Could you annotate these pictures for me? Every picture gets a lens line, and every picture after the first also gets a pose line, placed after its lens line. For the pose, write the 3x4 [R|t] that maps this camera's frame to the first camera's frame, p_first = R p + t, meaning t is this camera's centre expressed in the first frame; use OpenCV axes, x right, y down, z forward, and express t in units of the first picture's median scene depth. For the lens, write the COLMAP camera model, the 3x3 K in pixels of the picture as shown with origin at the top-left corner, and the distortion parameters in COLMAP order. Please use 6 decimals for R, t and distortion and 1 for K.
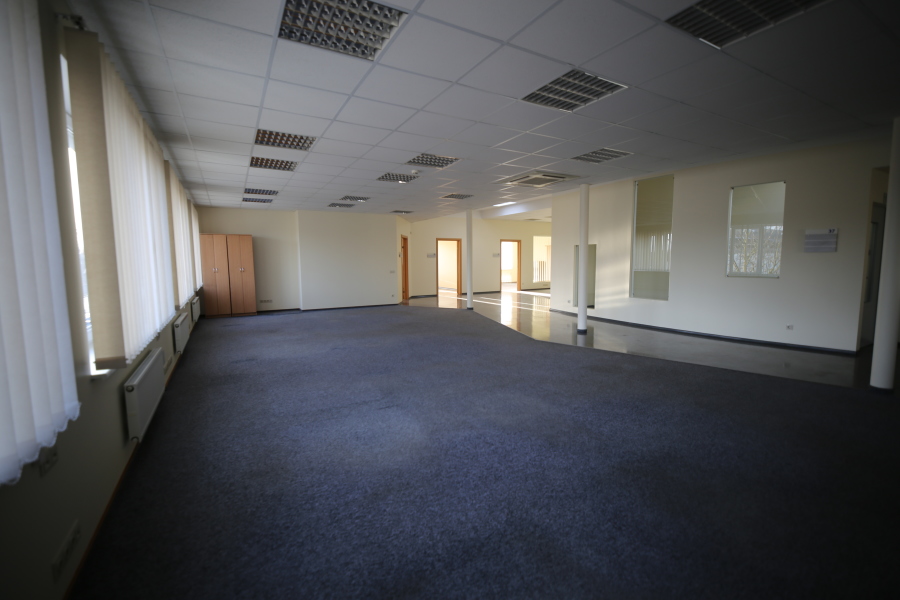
lens RADIAL K [[388.6, 0, 447.7], [0, 388.6, 297.8], [0, 0, 1]] dist [-0.001146, -0.000220]
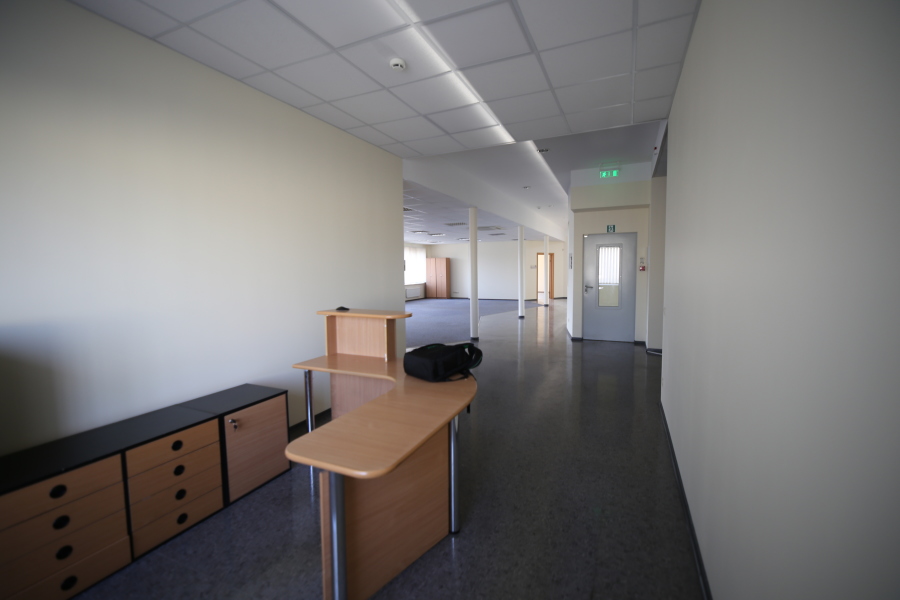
lens RADIAL K [[388.6, 0, 447.7], [0, 388.6, 297.8], [0, 0, 1]] dist [-0.001146, -0.000220]
pose [[0.577669, 0.056542, -0.814311, 1.099901], [-0.069738, 0.997369, 0.019781, -0.000566], [0.813287, 0.045362, 0.580092, -0.106863]]
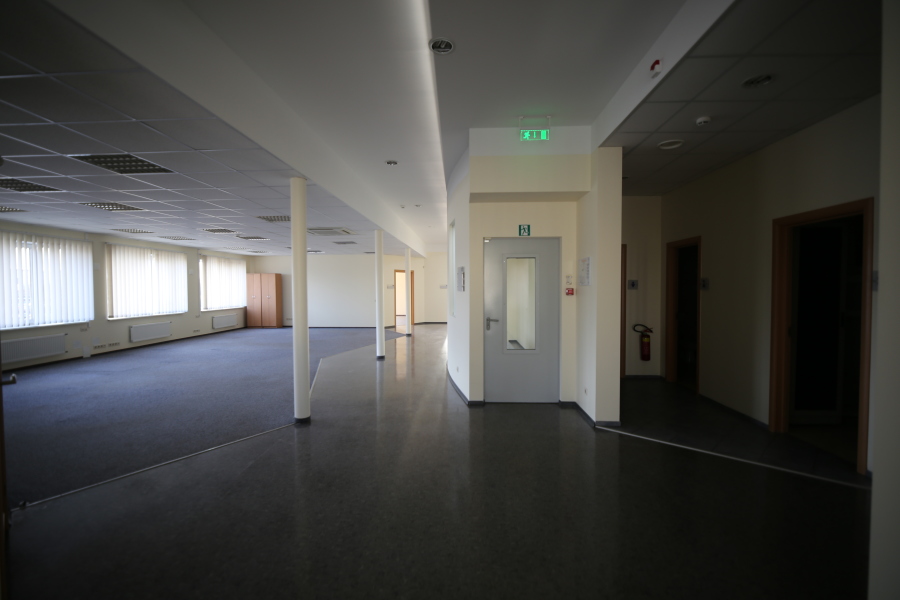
lens RADIAL K [[388.6, 0, 447.7], [0, 388.6, 297.8], [0, 0, 1]] dist [-0.001146, -0.000220]
pose [[0.840634, 0.016484, -0.541352, 0.839292], [-0.054742, 0.997004, -0.054647, -0.025198], [0.538829, 0.075573, 0.839018, 0.132528]]
